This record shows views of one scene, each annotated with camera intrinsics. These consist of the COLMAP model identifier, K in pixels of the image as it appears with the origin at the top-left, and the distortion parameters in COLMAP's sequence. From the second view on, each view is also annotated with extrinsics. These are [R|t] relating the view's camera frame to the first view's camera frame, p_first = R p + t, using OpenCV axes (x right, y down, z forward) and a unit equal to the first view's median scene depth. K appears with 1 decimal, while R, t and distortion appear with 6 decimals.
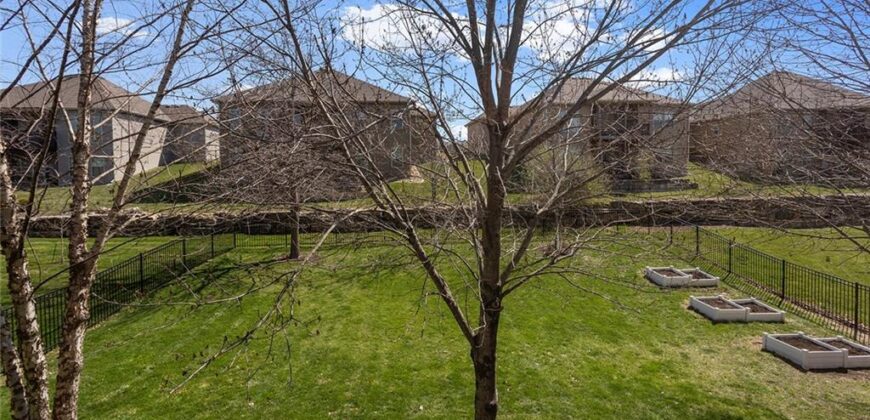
lens RADIAL K [[415.7, 0, 433.0], [0, 415.7, 198.4], [0, 0, 1]] dist [-0.018713, 0.015650]
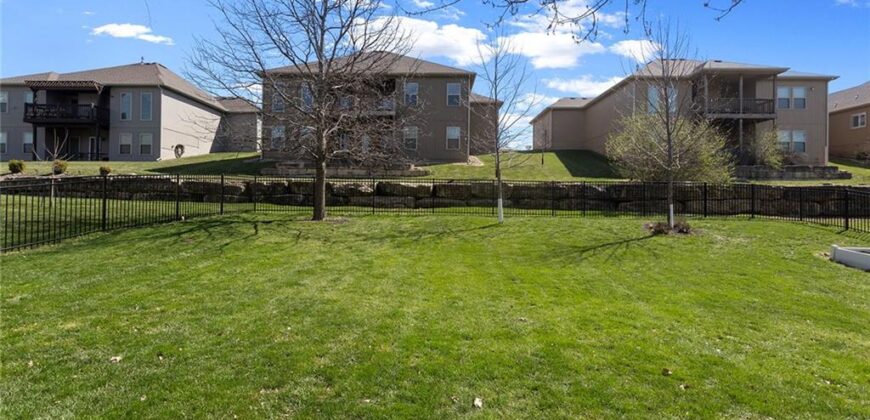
lens RADIAL K [[411.6, 0, 430.5], [0, 411.6, 193.6], [0, 0, 1]] dist [0.002950, 0.000263]
pose [[0.989020, 0.023945, -0.145827, -0.016083], [-0.035975, 0.996111, -0.080424, 0.260398], [0.143334, 0.084787, 0.986036, 0.446460]]
